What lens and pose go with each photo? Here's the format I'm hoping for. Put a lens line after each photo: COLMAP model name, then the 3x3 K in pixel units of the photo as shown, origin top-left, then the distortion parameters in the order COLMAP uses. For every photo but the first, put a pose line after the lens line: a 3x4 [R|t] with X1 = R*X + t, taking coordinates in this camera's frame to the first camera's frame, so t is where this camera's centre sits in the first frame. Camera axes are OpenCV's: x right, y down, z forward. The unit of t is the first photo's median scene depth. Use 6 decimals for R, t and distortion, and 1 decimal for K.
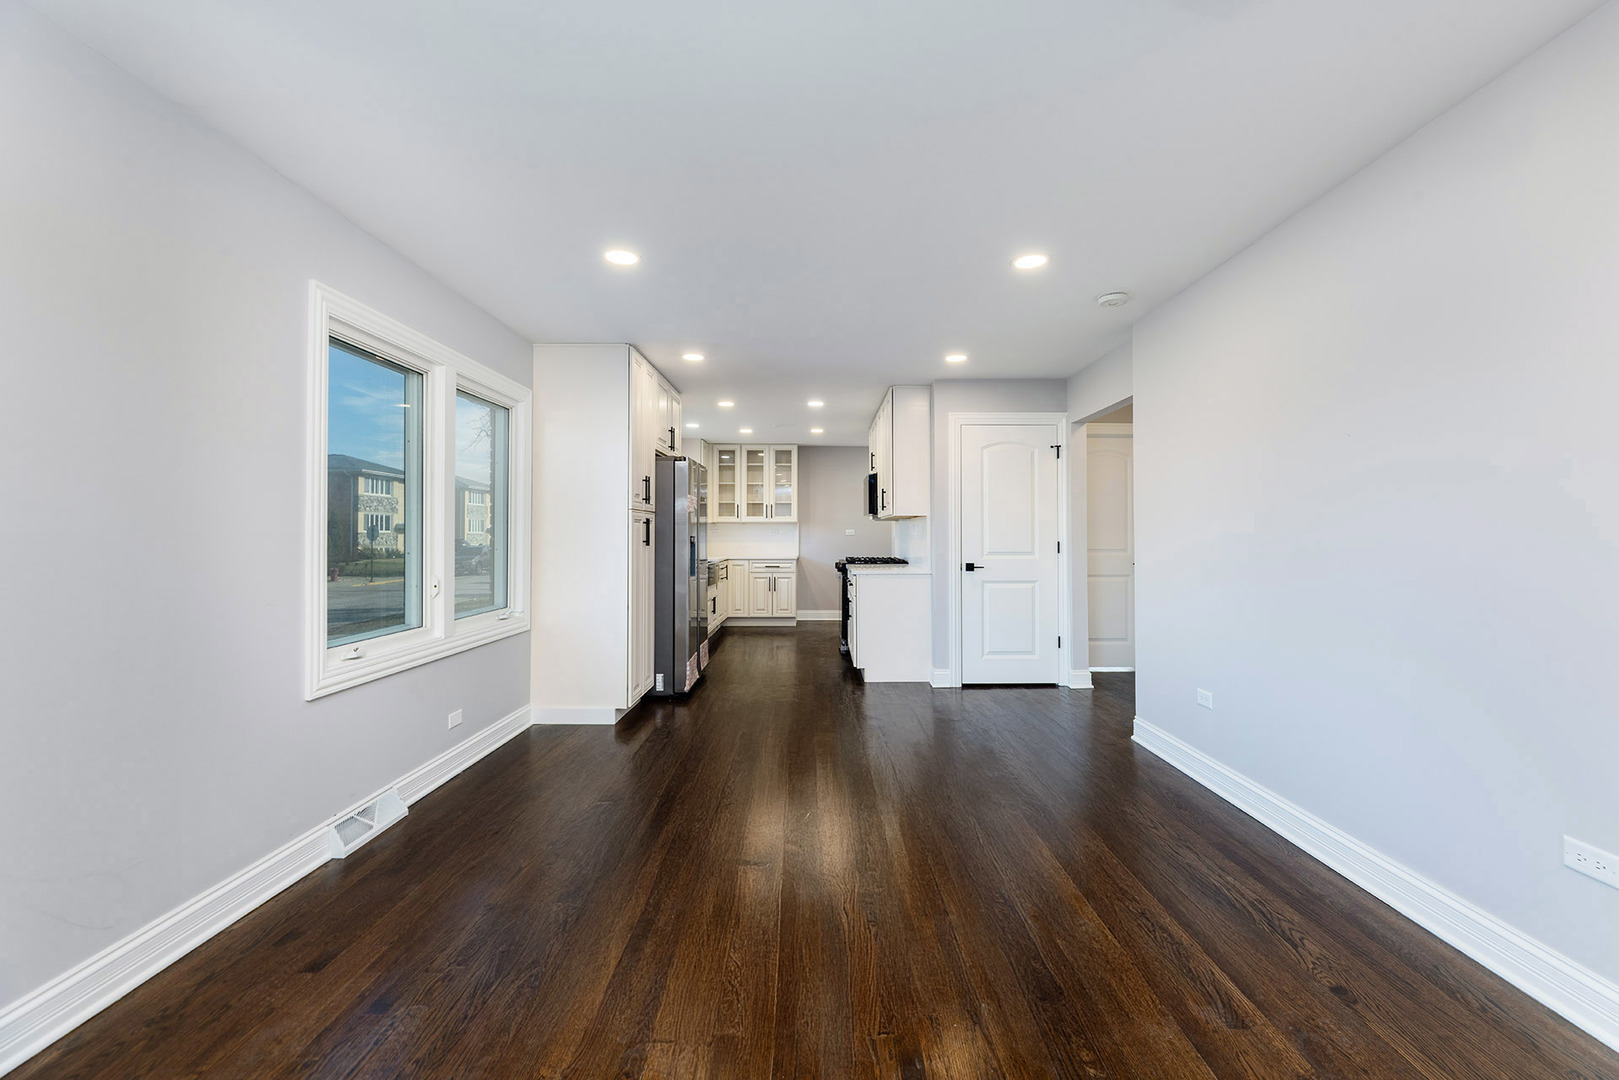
lens RADIAL K [[664.9, 0, 808.6], [0, 664.9, 527.0], [0, 0, 1]] dist [0.006418, -0.001285]
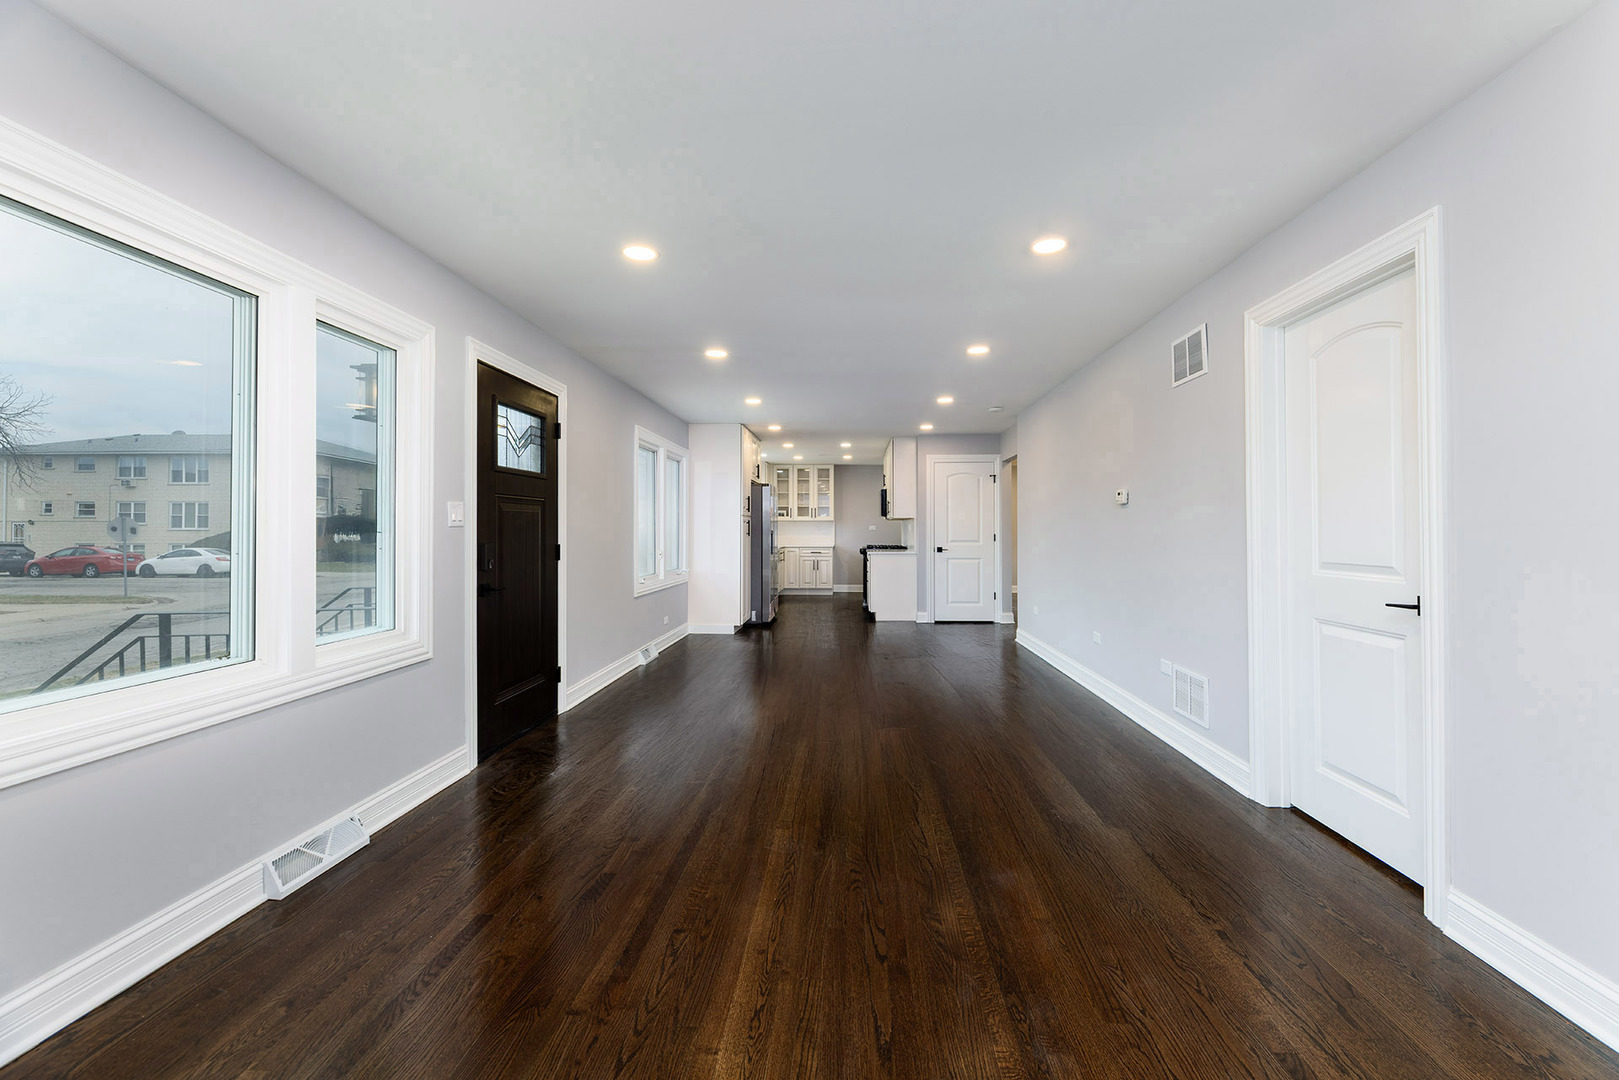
lens RADIAL K [[664.9, 0, 818.3], [0, 664.9, 523.7], [0, 0, 1]] dist [0.006418, -0.001285]
pose [[0.999225, -0.000142, -0.039369, 0.007530], [0.000257, 0.999996, 0.002918, -0.007049], [0.039368, -0.002926, 0.999220, -0.553549]]
